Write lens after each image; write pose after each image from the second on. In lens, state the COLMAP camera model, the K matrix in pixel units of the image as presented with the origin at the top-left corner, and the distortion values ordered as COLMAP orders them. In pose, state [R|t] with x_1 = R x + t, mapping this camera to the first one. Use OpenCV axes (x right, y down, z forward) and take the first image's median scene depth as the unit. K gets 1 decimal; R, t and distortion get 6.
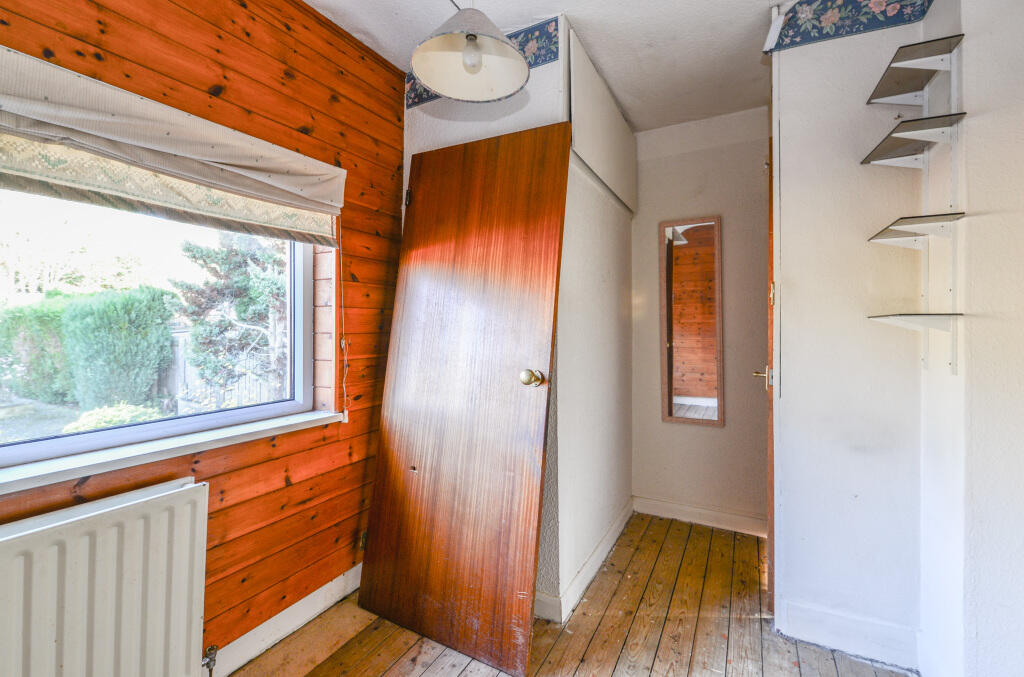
lens RADIAL K [[433.0, 0, 512.7], [0, 433.0, 324.0], [0, 0, 1]] dist [-0.000568, -0.000066]
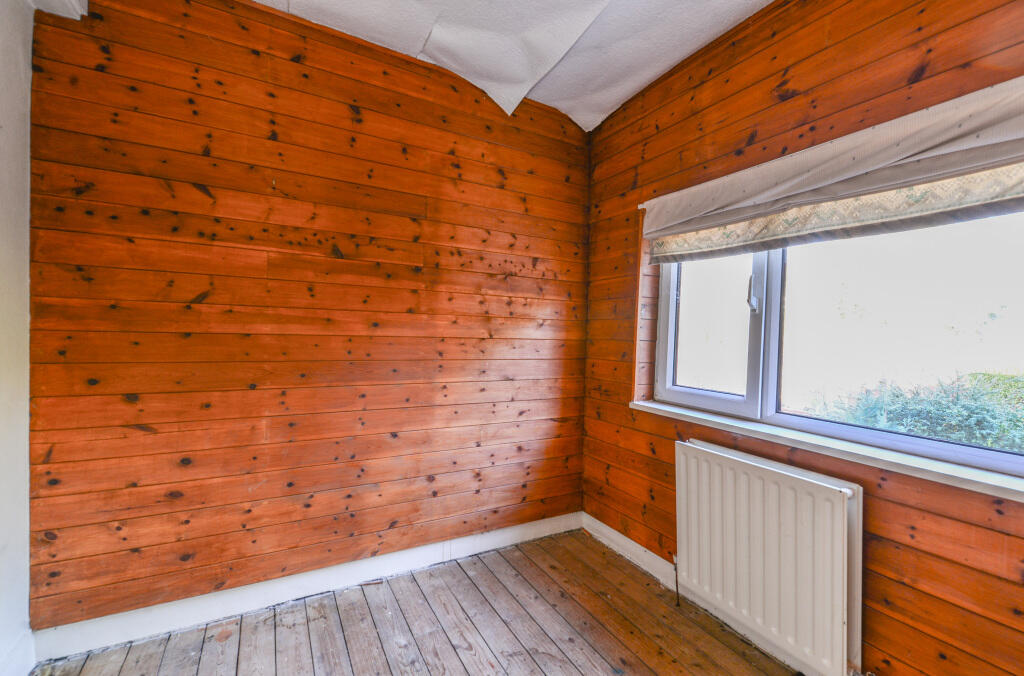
lens RADIAL K [[433.0, 0, 512.7], [0, 433.0, 323.5], [0, 0, 1]] dist [-0.000568, -0.000066]
pose [[-0.530859, -0.011381, -0.847384, 0.556144], [-0.008133, 0.999932, -0.008335, -0.014235], [0.847421, 0.002467, -0.530916, 0.844222]]
